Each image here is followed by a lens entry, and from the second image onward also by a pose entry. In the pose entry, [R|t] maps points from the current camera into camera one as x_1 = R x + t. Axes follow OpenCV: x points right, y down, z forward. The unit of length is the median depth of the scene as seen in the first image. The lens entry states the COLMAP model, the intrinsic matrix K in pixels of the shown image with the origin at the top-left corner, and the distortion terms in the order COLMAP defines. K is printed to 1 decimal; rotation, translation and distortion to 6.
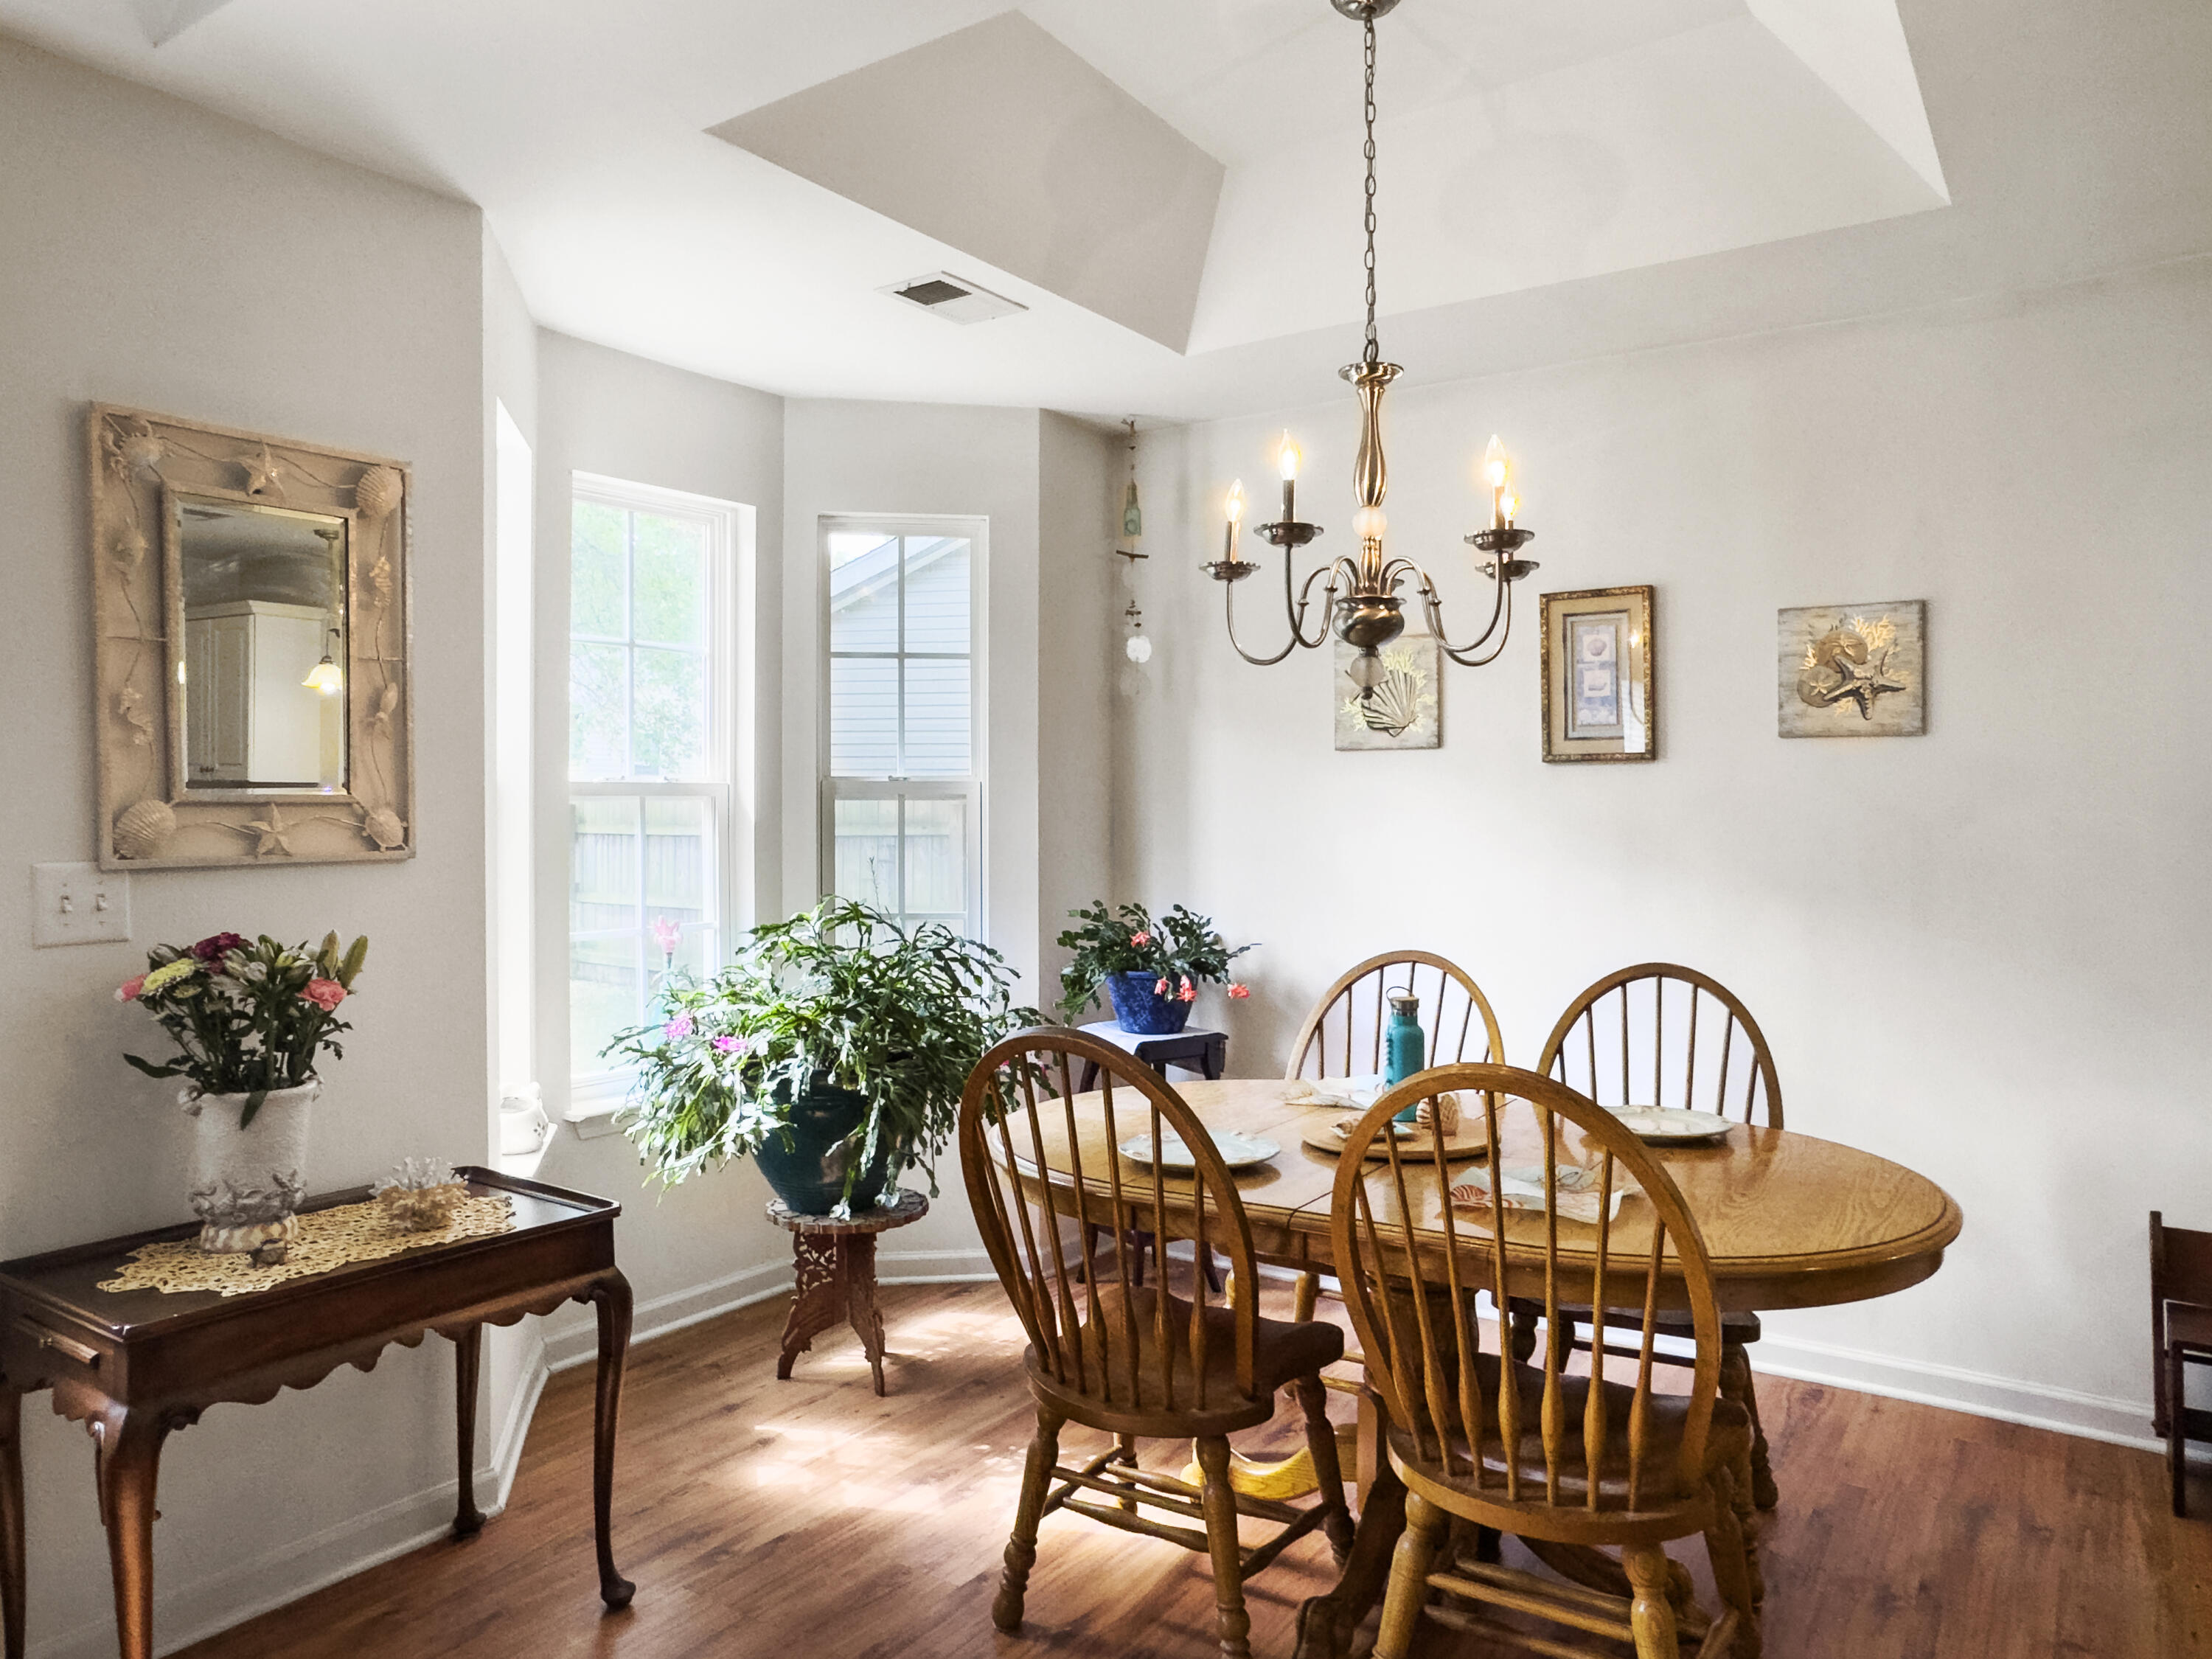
lens RADIAL K [[1502.3, 0, 1106.0], [0, 1502.3, 829.5], [0, 0, 1]] dist [-0.108873, 0.133191]
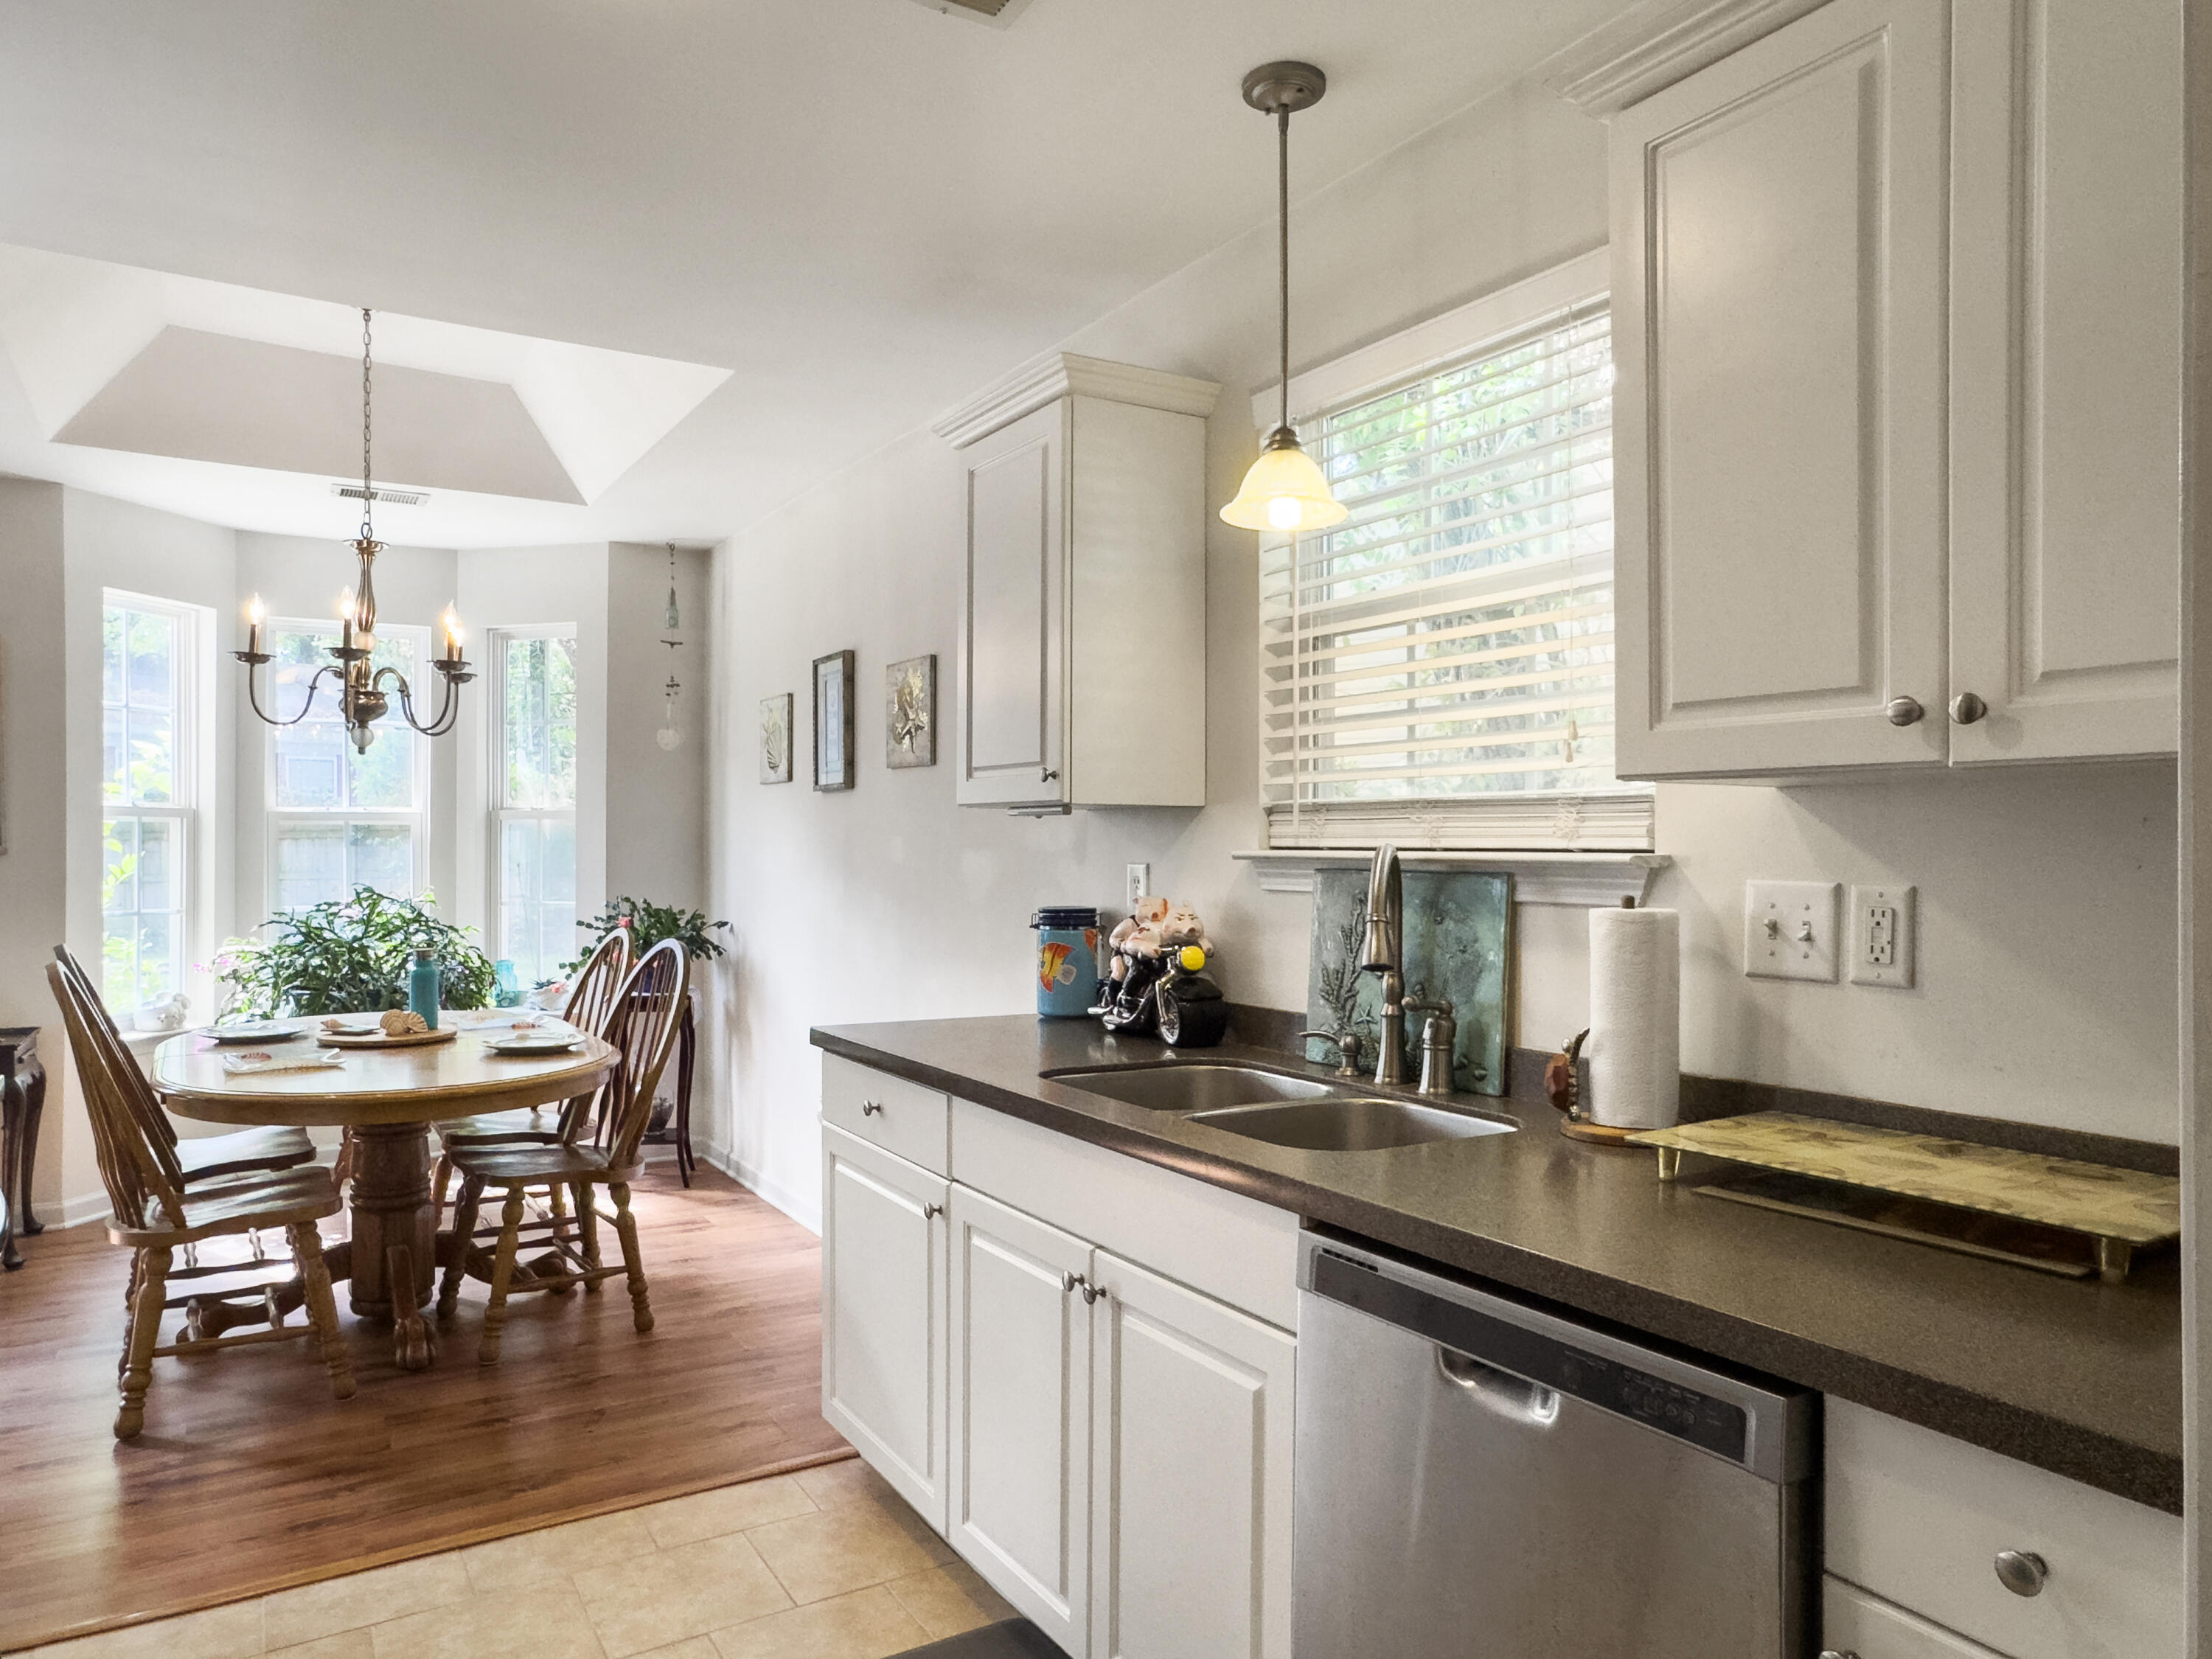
lens RADIAL K [[1466.9, 0, 1104.4], [0, 1466.9, 840.6], [0, 0, 1]] dist [-0.098875, 0.133071]
pose [[0.911099, 0.001748, -0.412183, 1.180238], [-0.007884, 0.999882, -0.013186, 0.013265], [0.412111, 0.015263, 0.911006, -0.048457]]
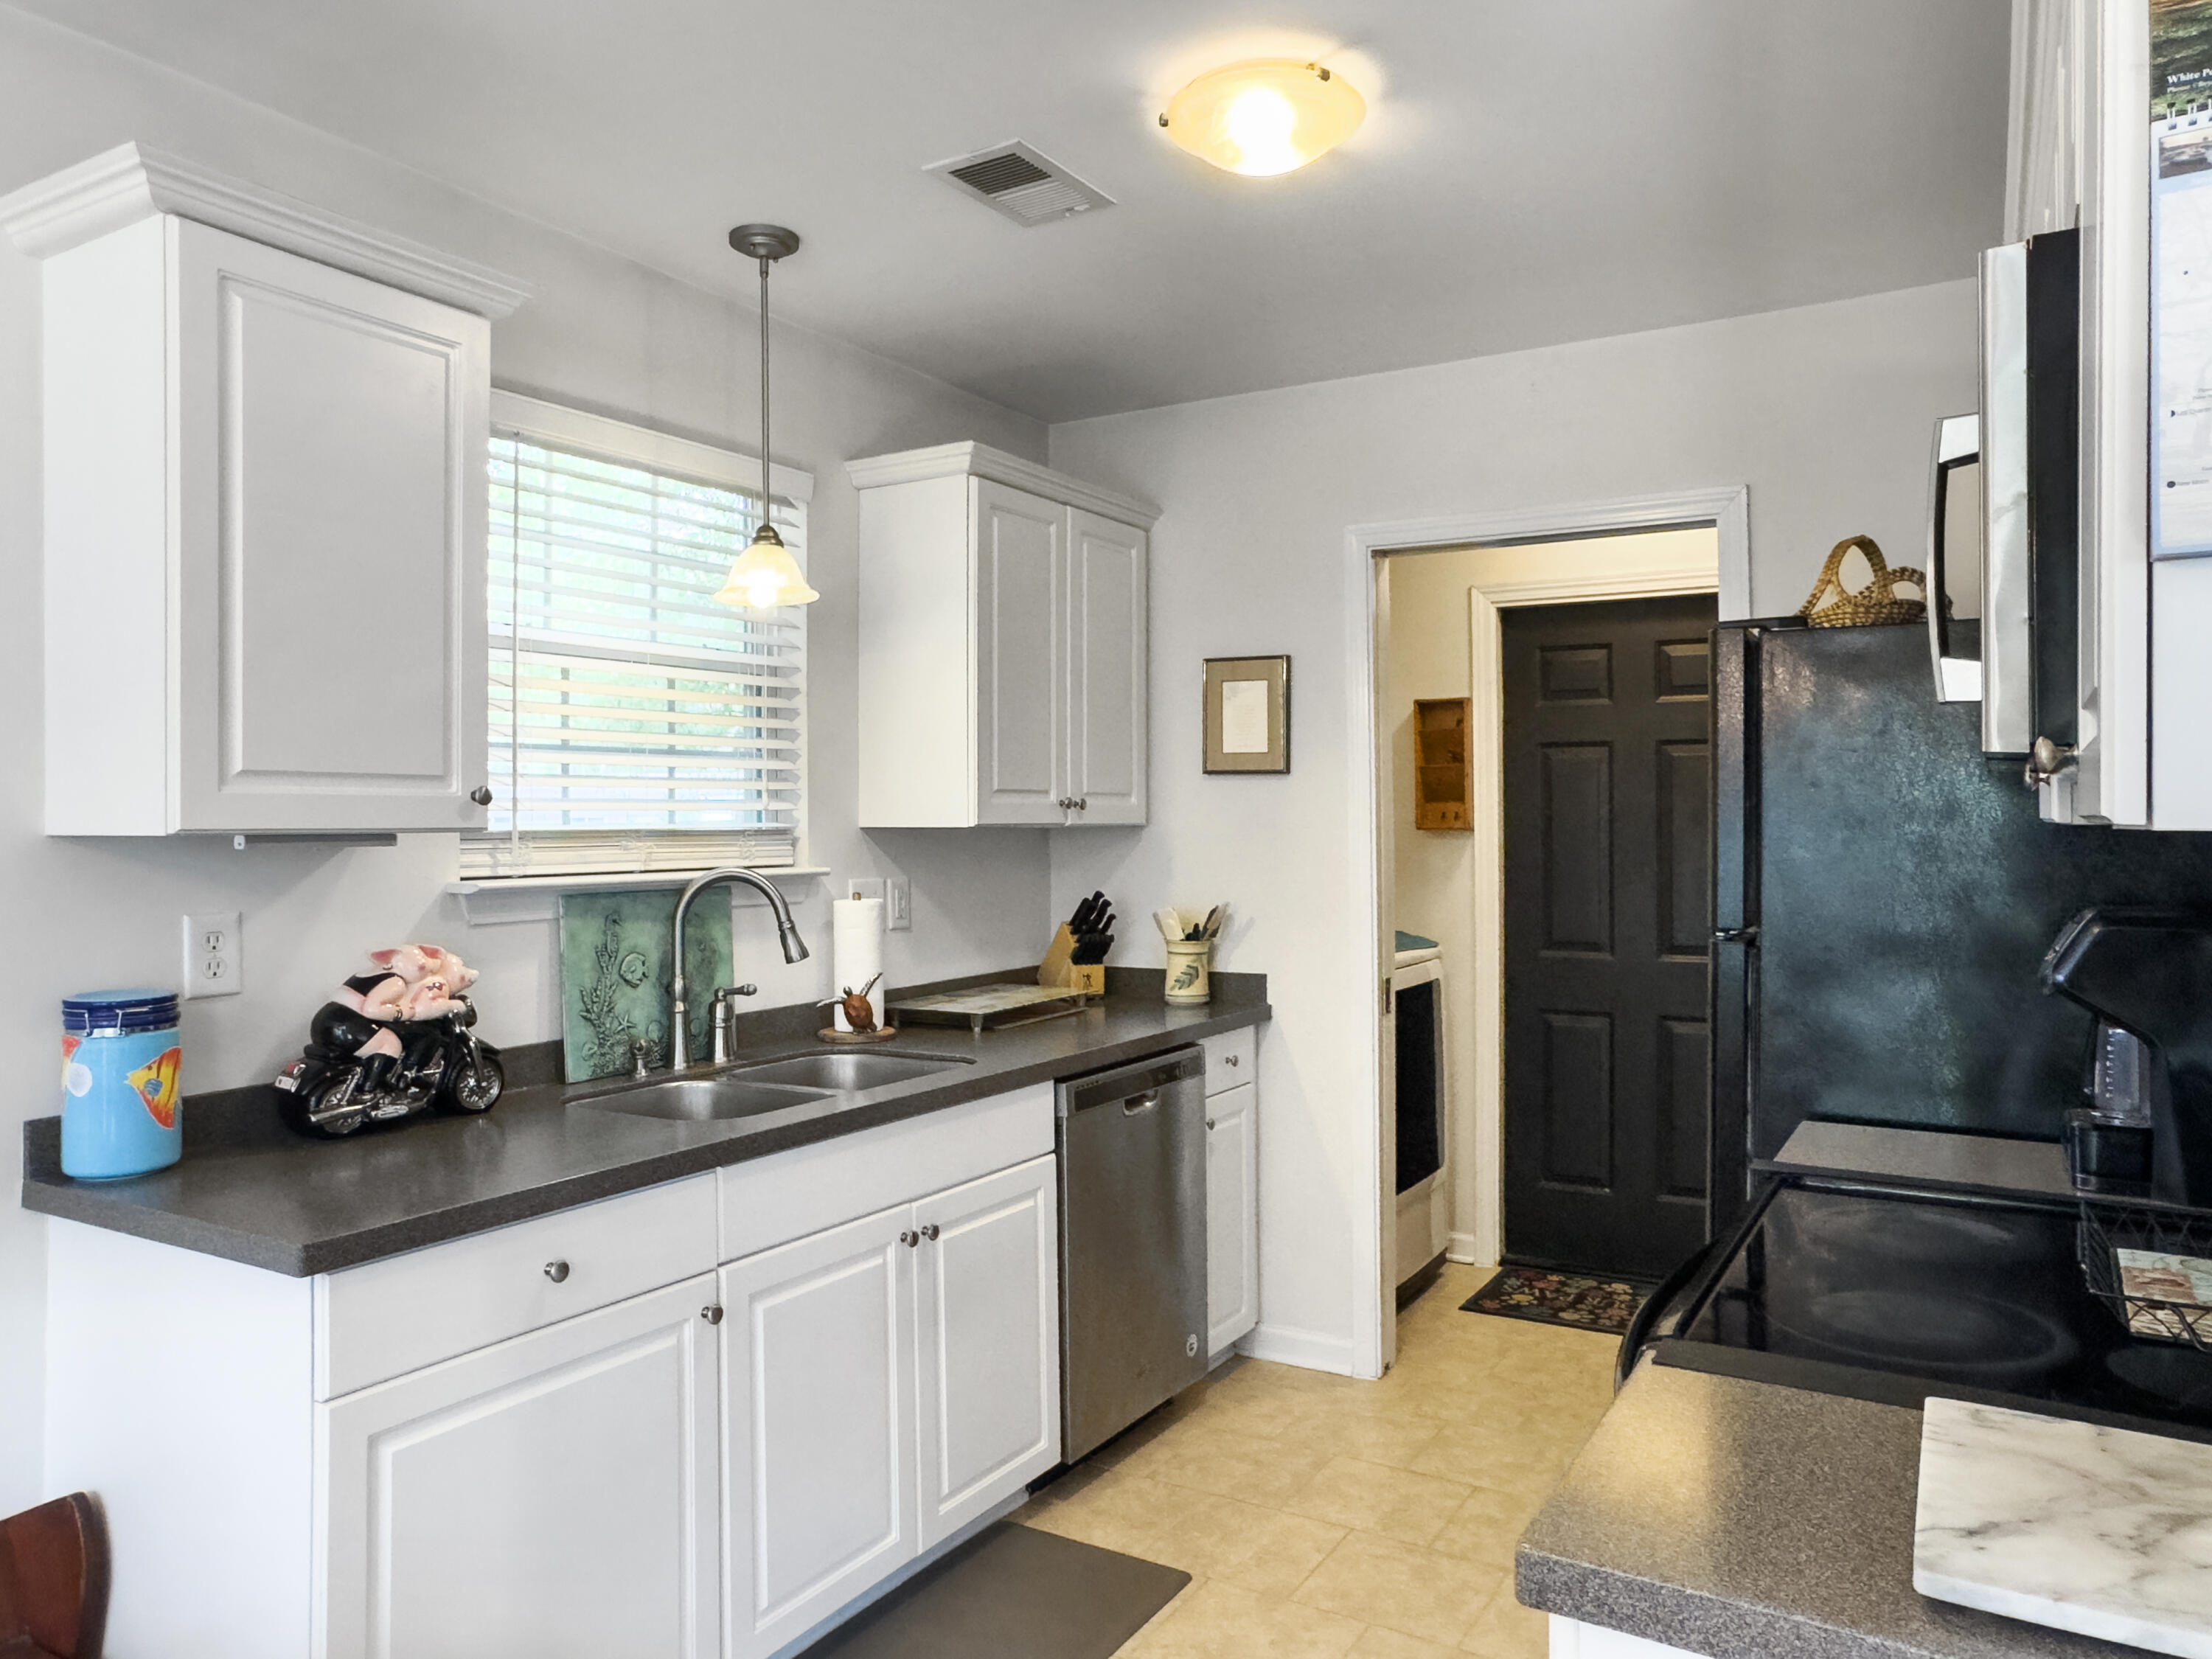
lens RADIAL K [[1527.5, 0, 1092.0], [0, 1527.5, 801.6], [0, 0, 1]] dist [-0.100856, 0.134780]
pose [[-0.053502, 0.012403, 0.998491, 0.119928], [0.017535, 0.999780, -0.011480, -0.019878], [-0.998414, 0.016894, -0.053707, 0.466183]]
